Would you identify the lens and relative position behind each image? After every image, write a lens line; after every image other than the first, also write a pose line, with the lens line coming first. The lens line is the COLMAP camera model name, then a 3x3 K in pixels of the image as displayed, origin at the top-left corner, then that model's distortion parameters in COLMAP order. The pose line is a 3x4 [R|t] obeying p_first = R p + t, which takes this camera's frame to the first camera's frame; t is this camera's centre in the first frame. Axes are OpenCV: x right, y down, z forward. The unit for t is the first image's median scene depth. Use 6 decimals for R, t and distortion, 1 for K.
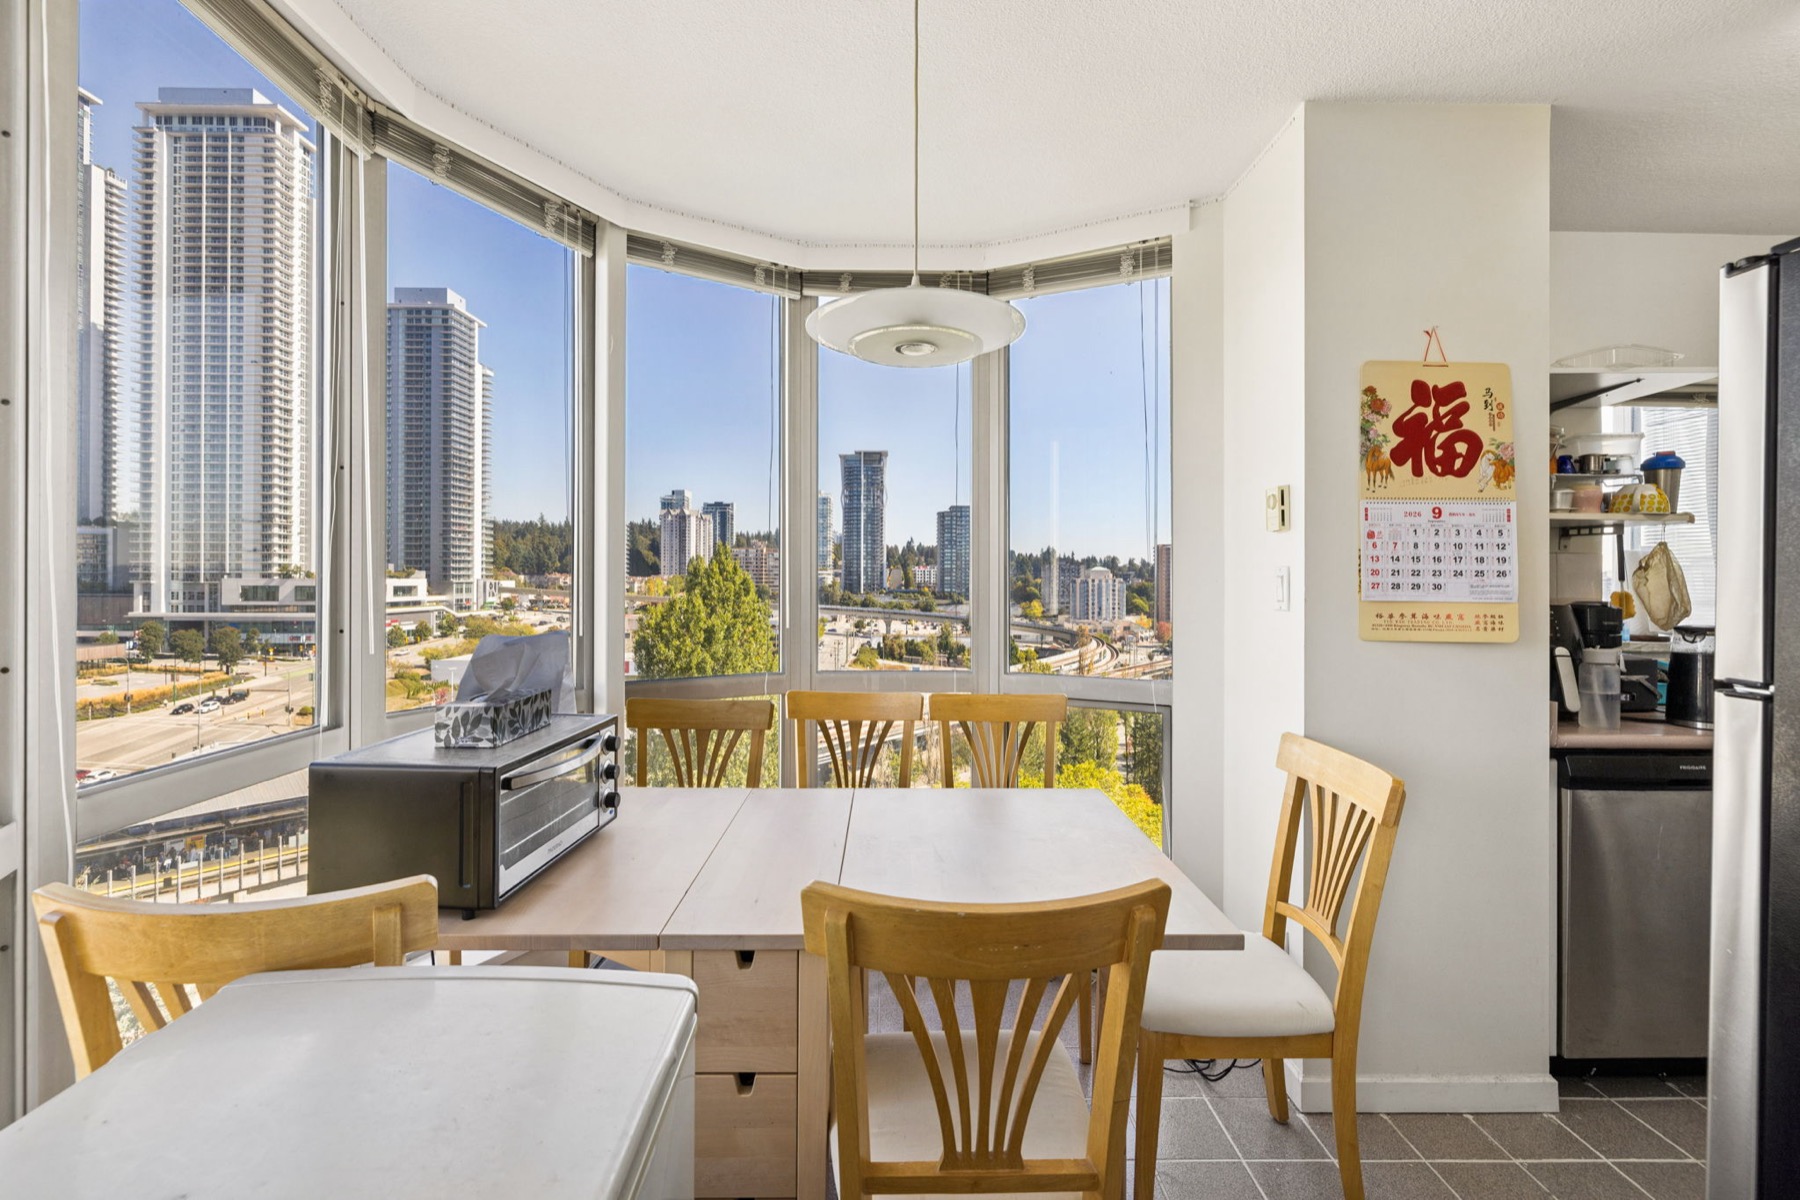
lens RADIAL K [[896.9, 0, 893.0], [0, 896.9, 589.6], [0, 0, 1]] dist [-0.009204, 0.003136]
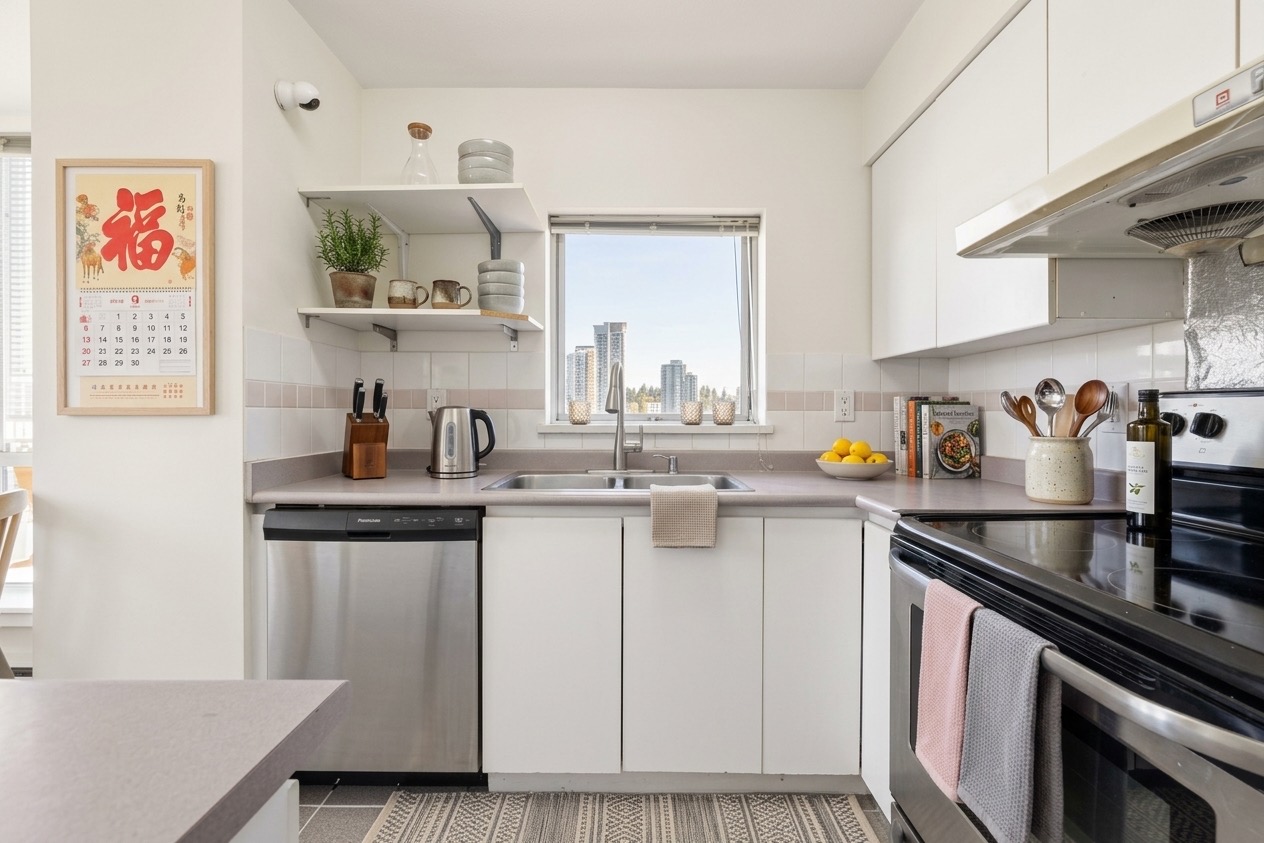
lens RADIAL K [[629.8, 0, 629.9], [0, 629.8, 434.2], [0, 0, 1]] dist [-0.009204, 0.003136]
pose [[0.999850, -0.006405, -0.016085, 1.273294], [0.006765, 0.999727, 0.022383, 0.077830], [0.015937, -0.022488, 0.999620, 0.172750]]
